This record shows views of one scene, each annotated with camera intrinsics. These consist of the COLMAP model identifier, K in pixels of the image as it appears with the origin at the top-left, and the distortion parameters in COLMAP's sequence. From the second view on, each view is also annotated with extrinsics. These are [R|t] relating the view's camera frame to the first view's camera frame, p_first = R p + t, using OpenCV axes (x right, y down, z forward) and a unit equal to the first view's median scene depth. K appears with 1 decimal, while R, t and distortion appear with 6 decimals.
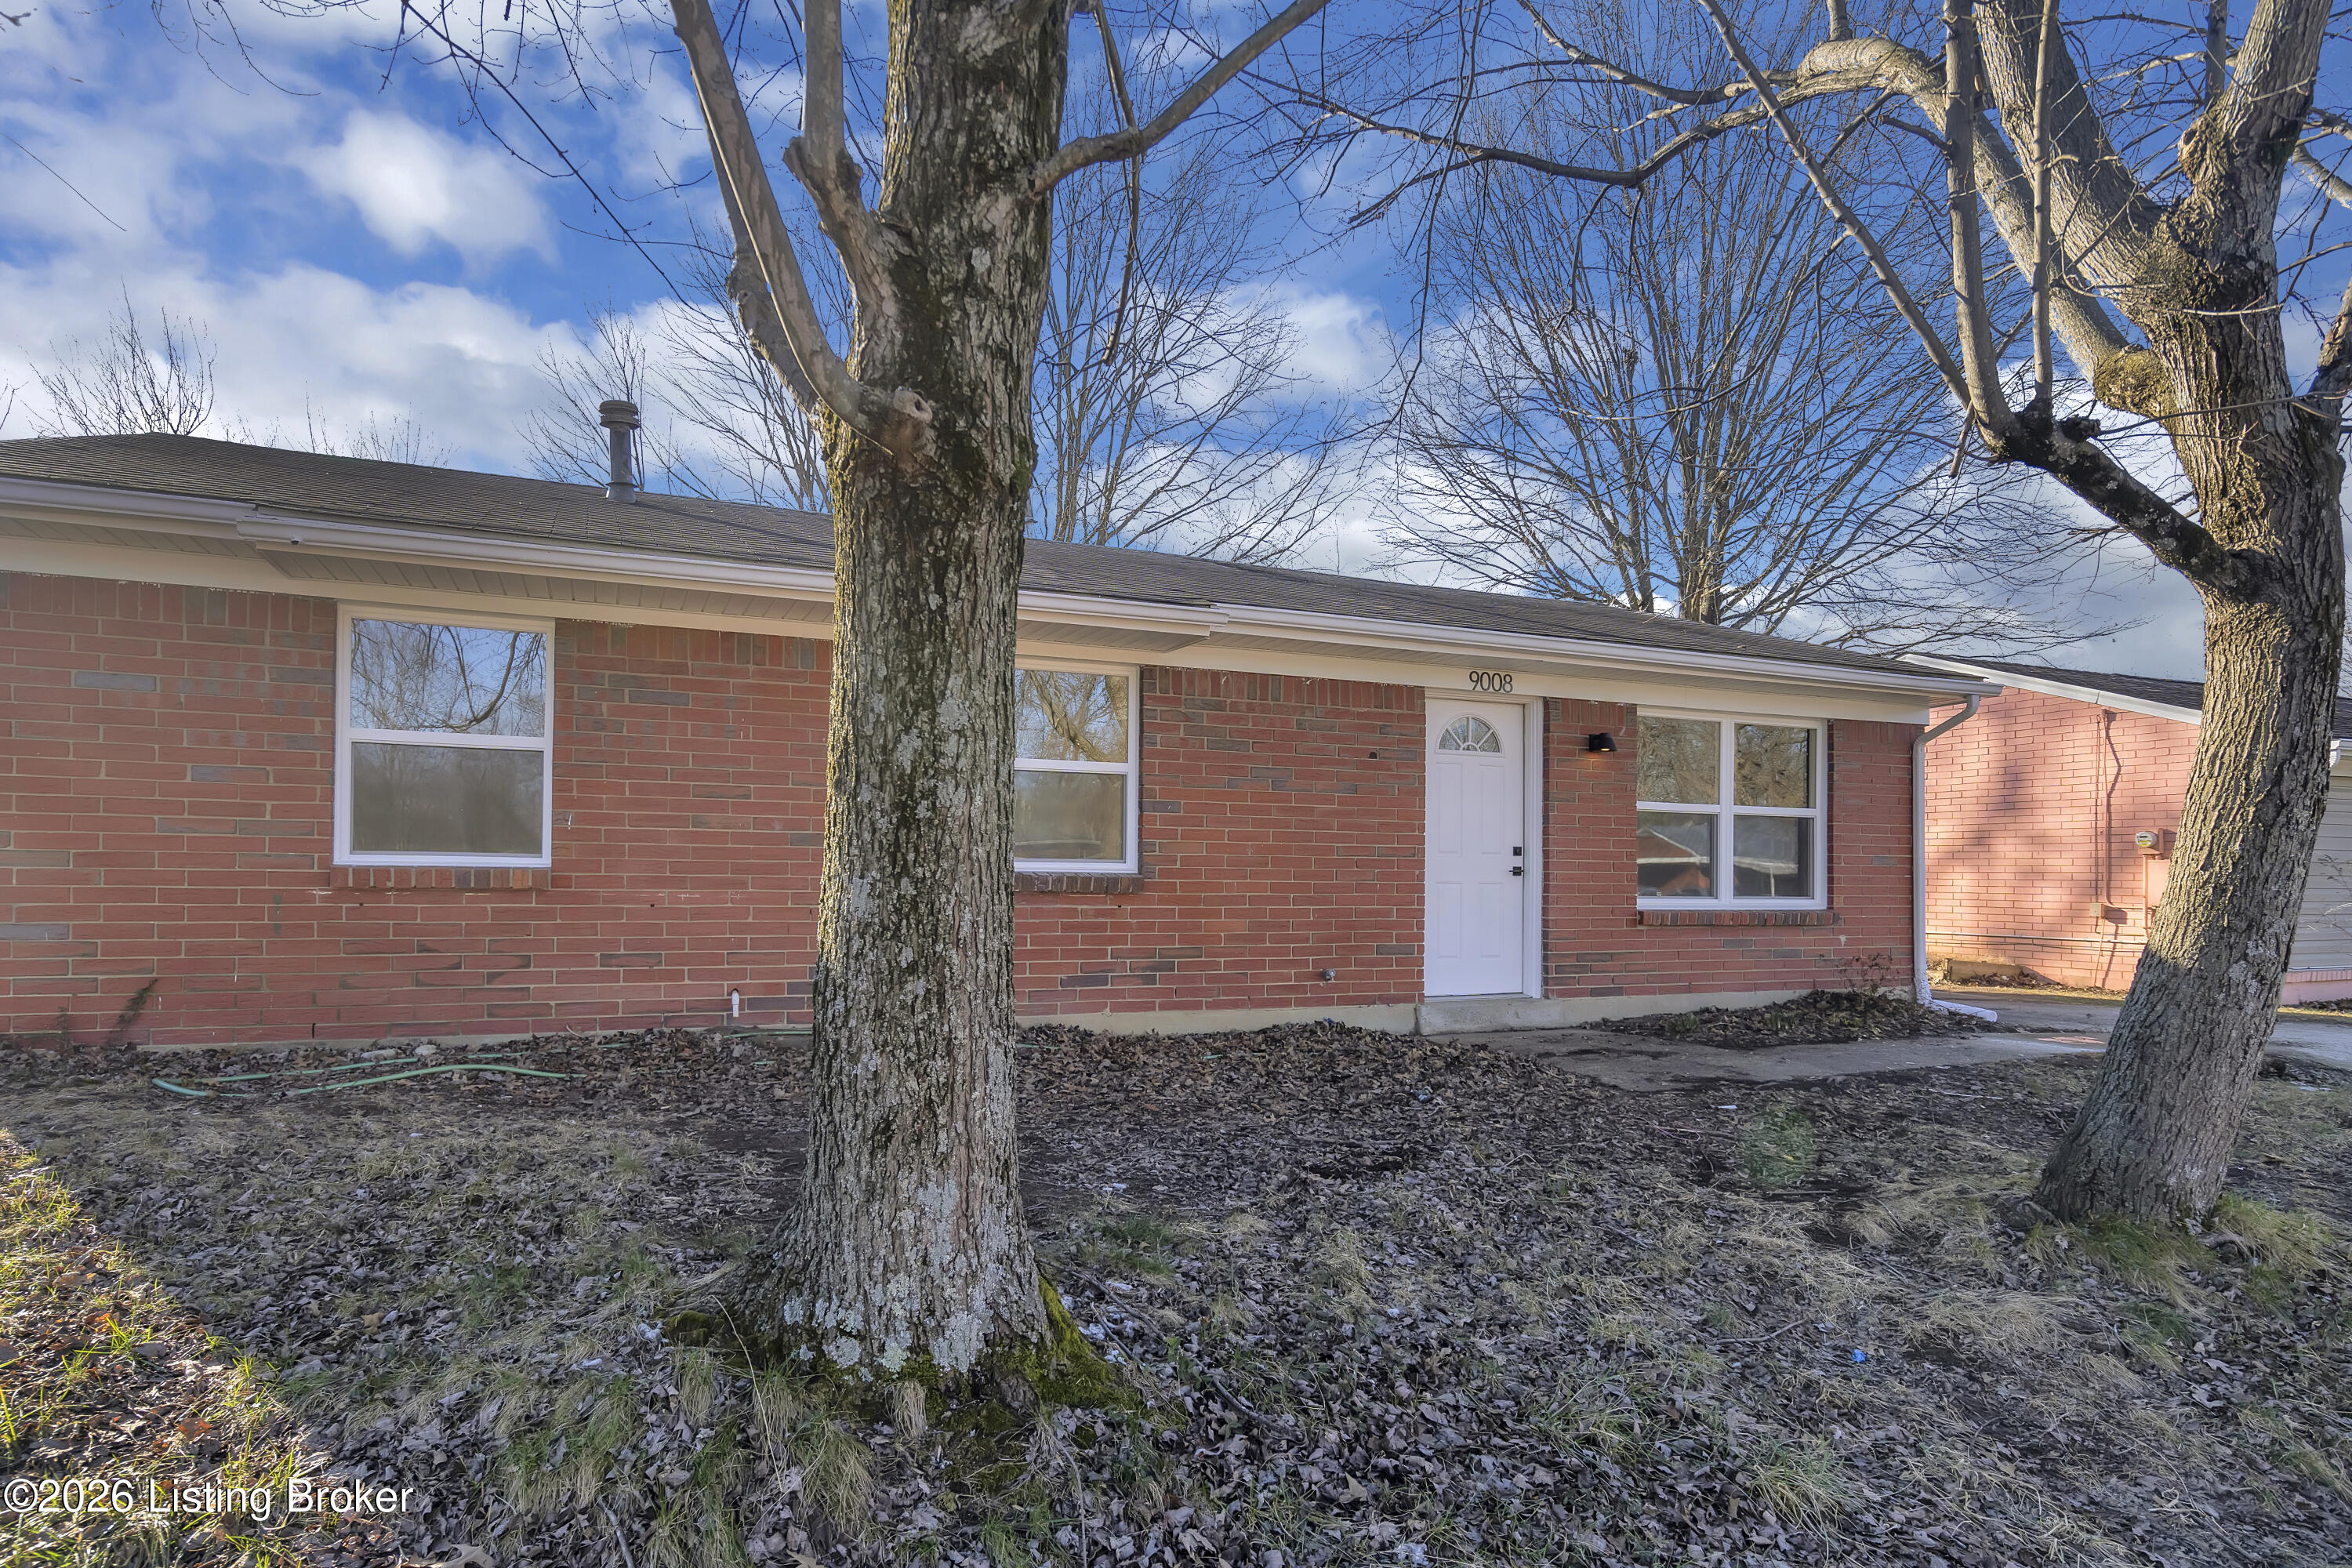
lens RADIAL K [[1304.0, 0, 1165.4], [0, 1304.0, 881.6], [0, 0, 1]] dist [0.003434, 0.003721]
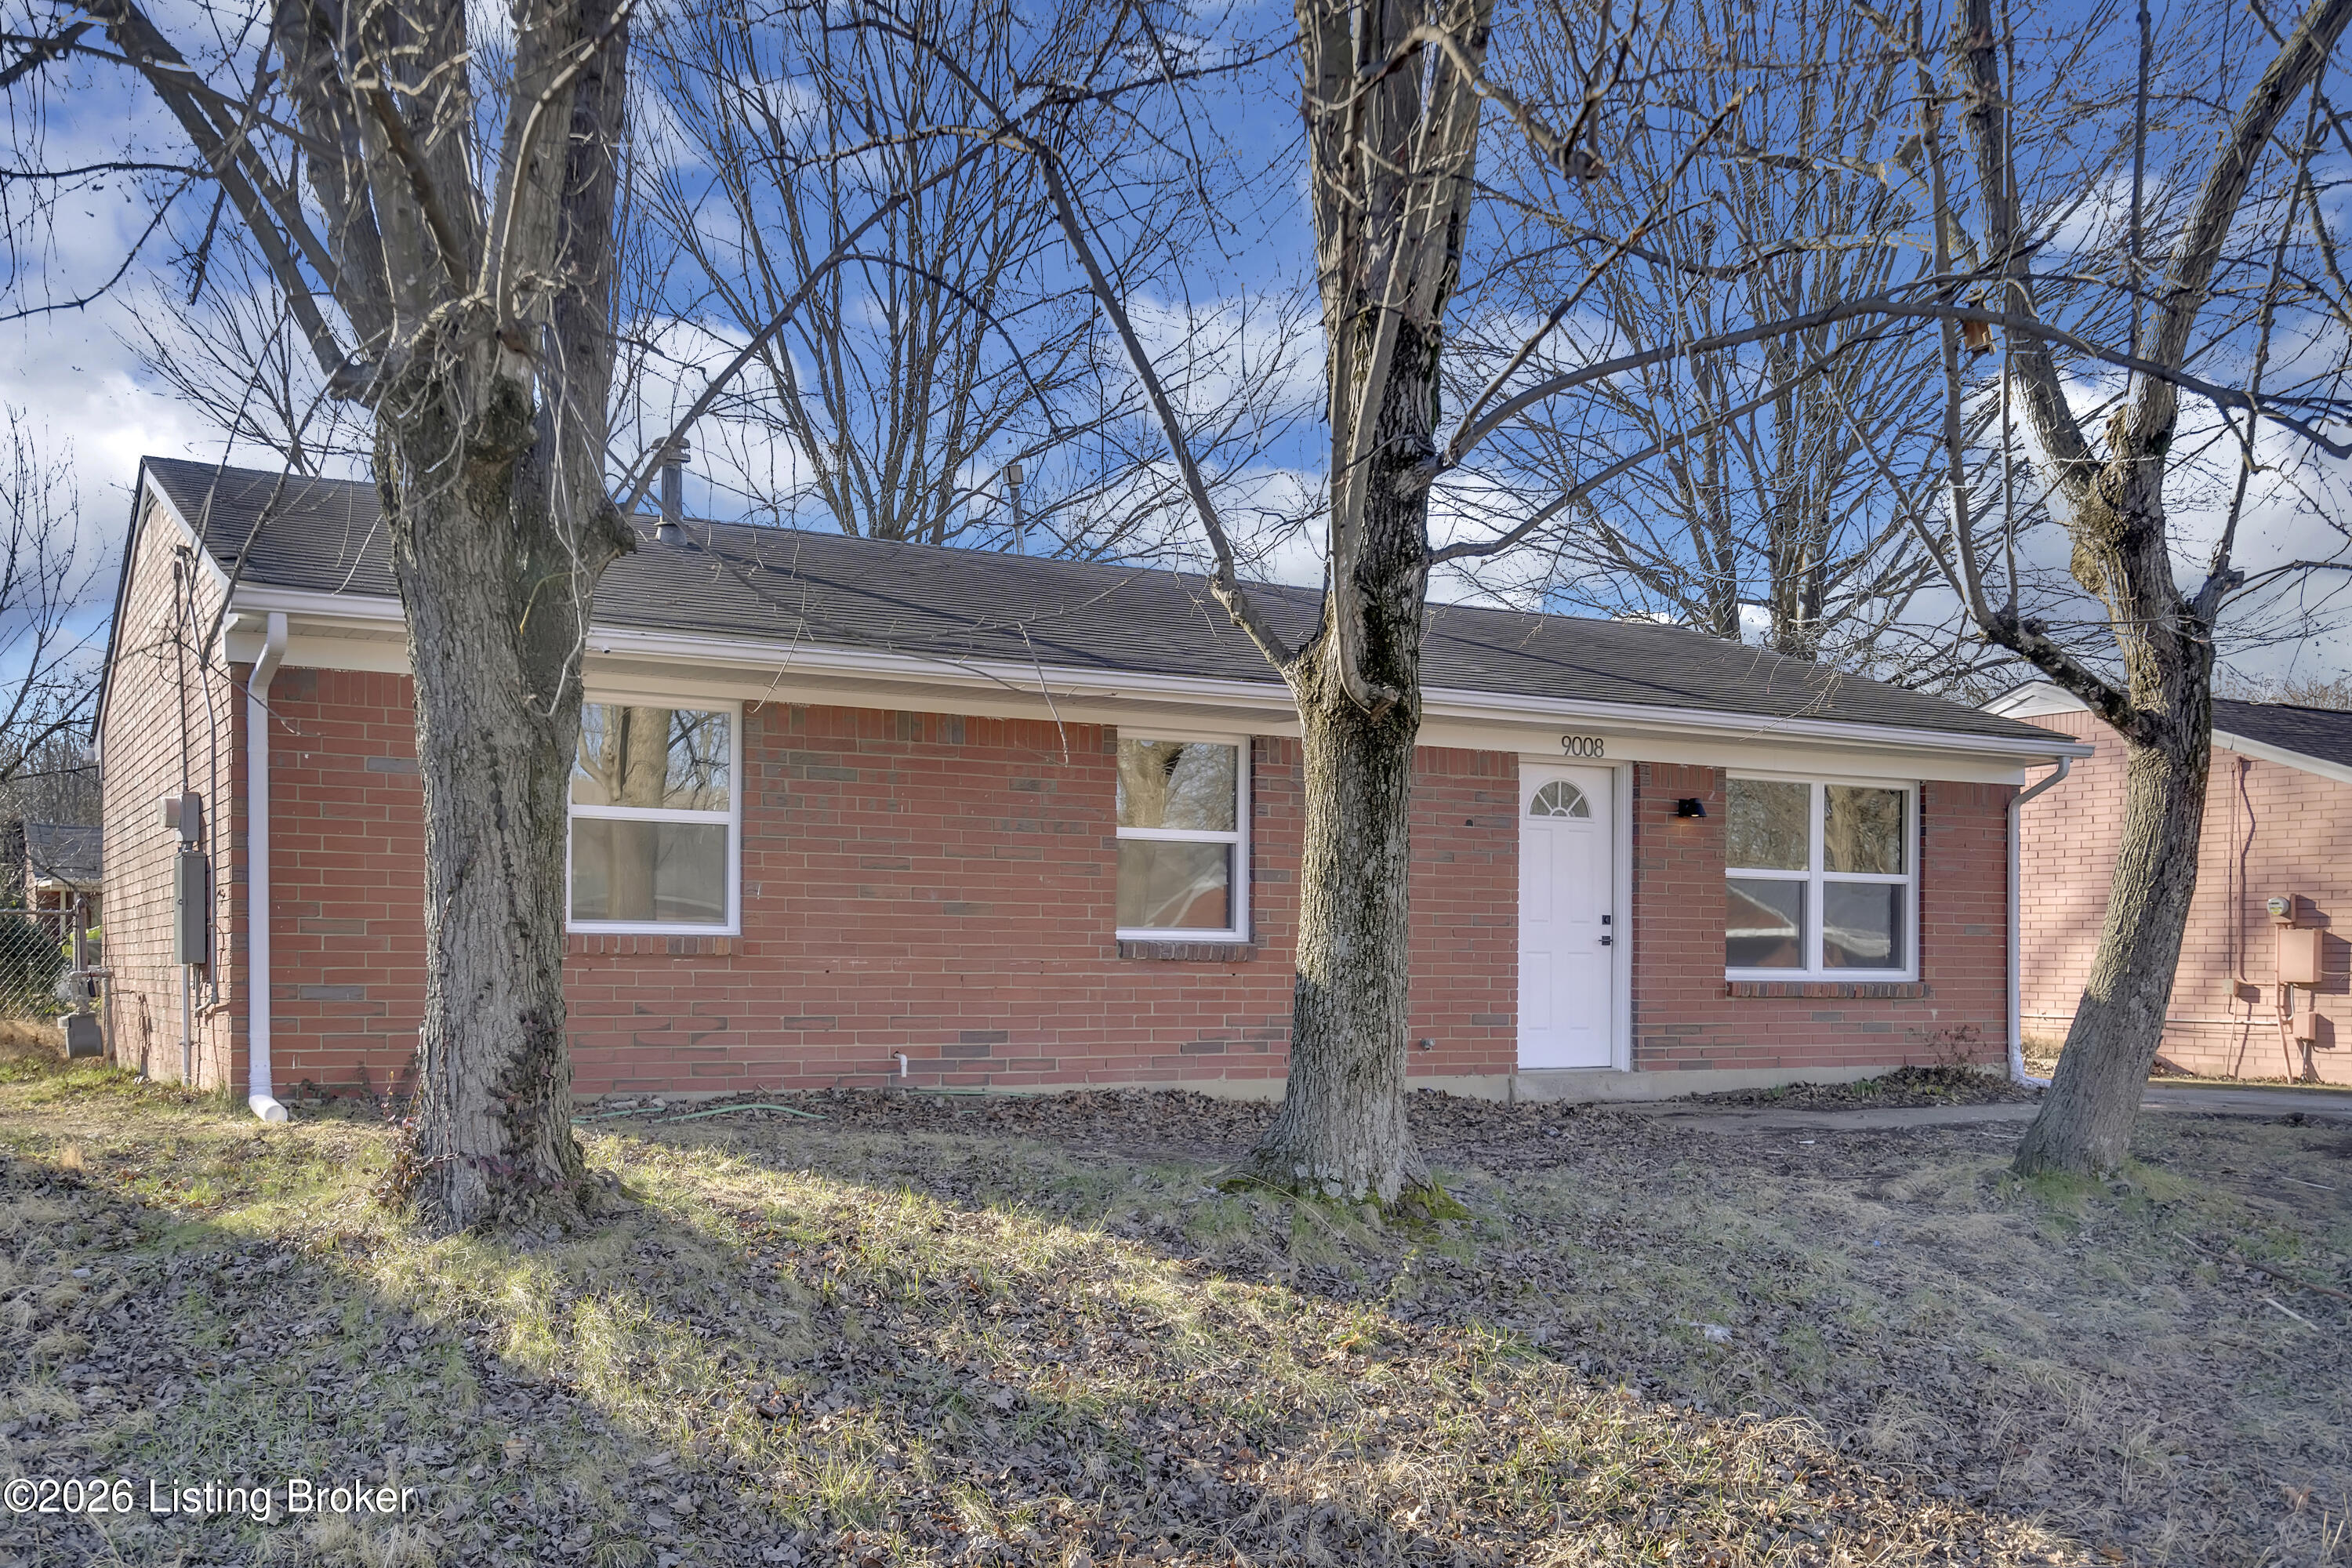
lens RADIAL K [[2184.6, 0, 1177.5], [0, 2184.6, 1005.4], [0, 0, 1]] dist [0.009718, 0.002221]
pose [[0.993883, -0.003849, 0.110370, -0.253900], [0.002006, 0.999857, 0.016805, 0.013810], [-0.110419, -0.016481, 0.993749, -0.648716]]
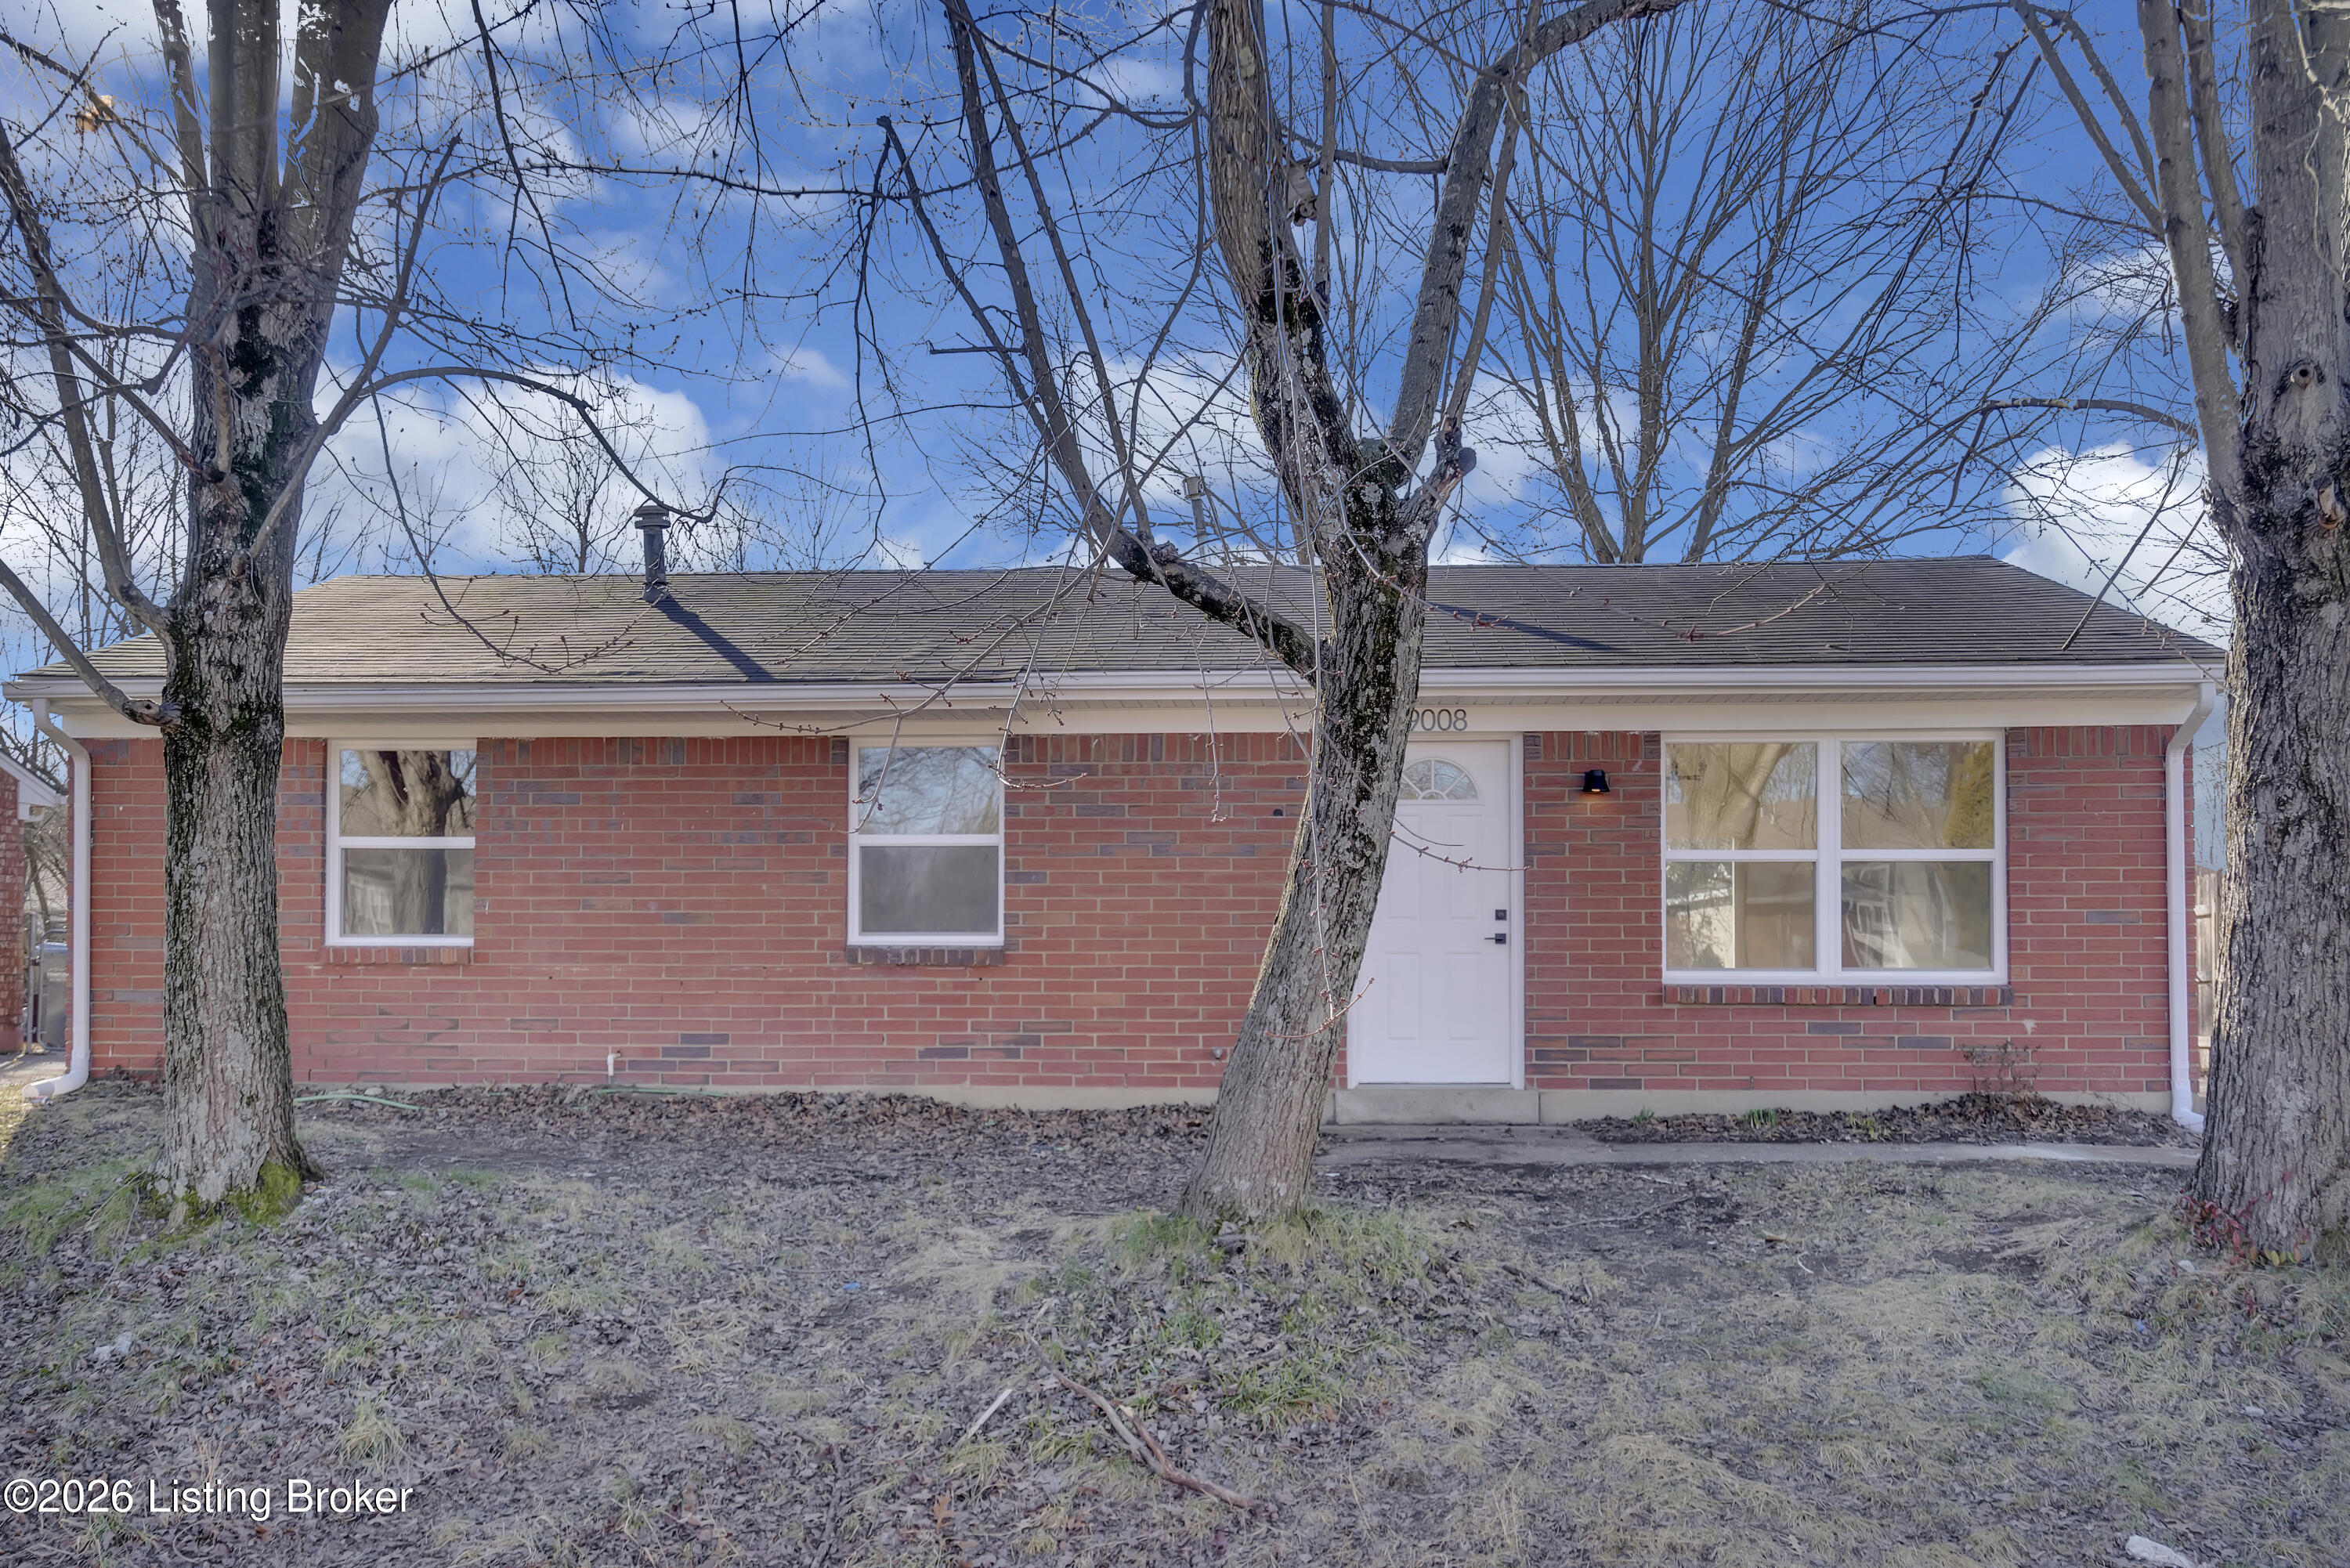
lens RADIAL K [[2101.9, 0, 1176.2], [0, 2101.9, 954.1], [0, 0, 1]] dist [0.011162, 0.006259]
pose [[0.892332, -0.011187, -0.451241, 0.783873], [0.006013, 0.999899, -0.012899, 0.020610], [0.451340, 0.008797, 0.892309, -0.346941]]
